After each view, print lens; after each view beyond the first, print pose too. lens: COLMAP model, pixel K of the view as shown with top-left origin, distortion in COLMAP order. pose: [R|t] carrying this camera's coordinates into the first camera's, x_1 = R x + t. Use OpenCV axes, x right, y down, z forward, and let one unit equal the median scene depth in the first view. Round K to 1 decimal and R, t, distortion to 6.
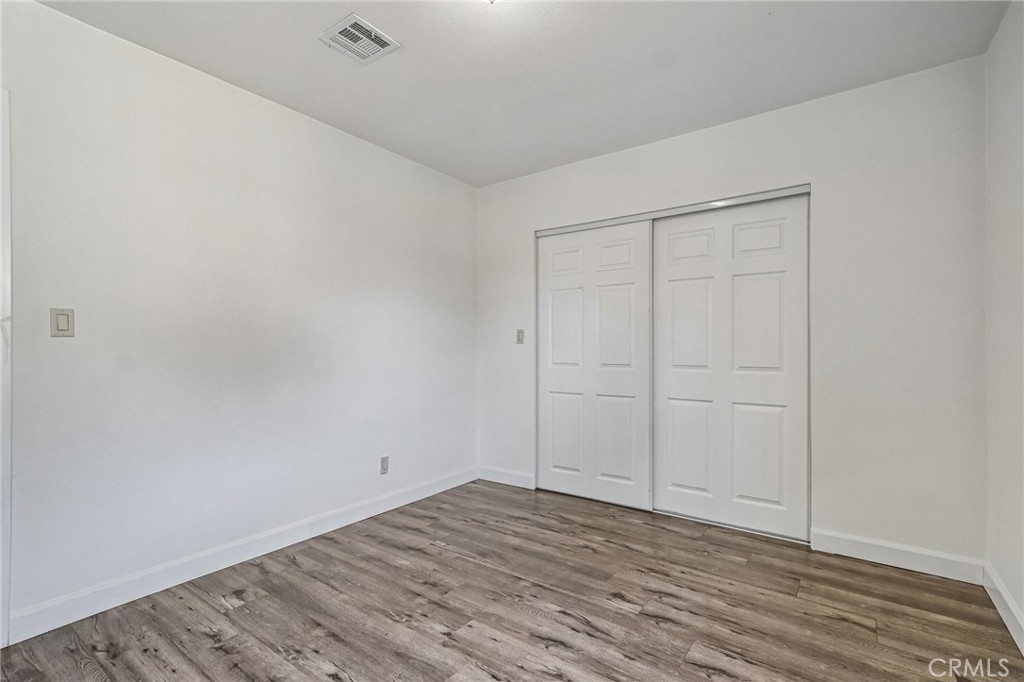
lens RADIAL K [[471.4, 0, 504.8], [0, 471.4, 347.8], [0, 0, 1]] dist [-0.004169, 0.001820]
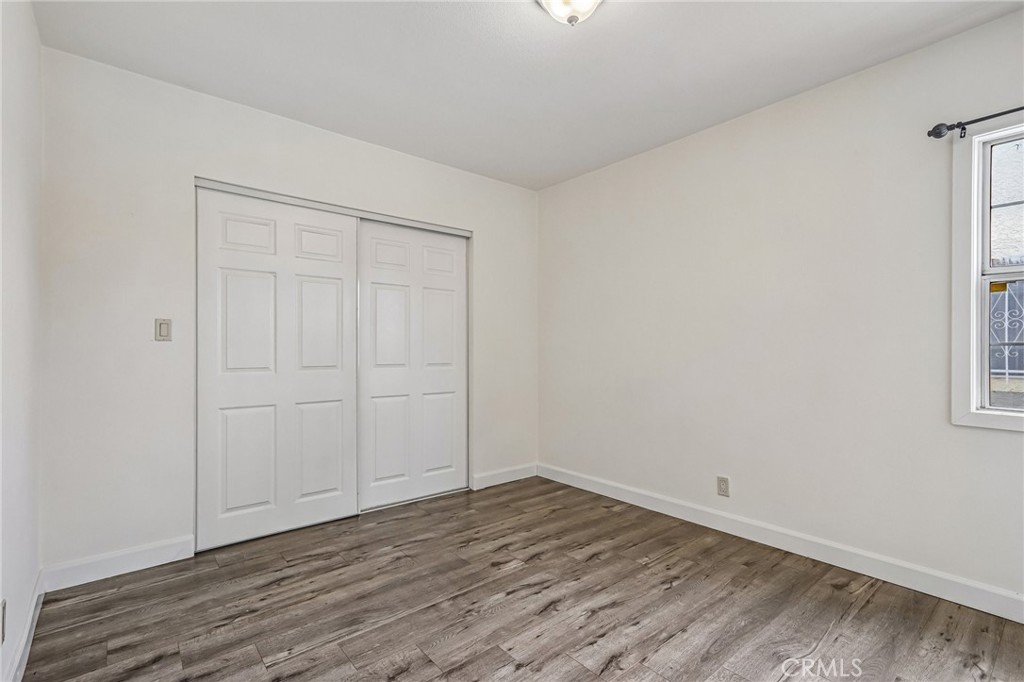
lens RADIAL K [[471.4, 0, 509.9], [0, 471.4, 346.3], [0, 0, 1]] dist [-0.004169, 0.001820]
pose [[0.228023, 0.007394, 0.973628, -0.697029], [-0.000066, 0.999971, -0.007579, 0.005504], [-0.973656, 0.001664, 0.228017, 0.566767]]
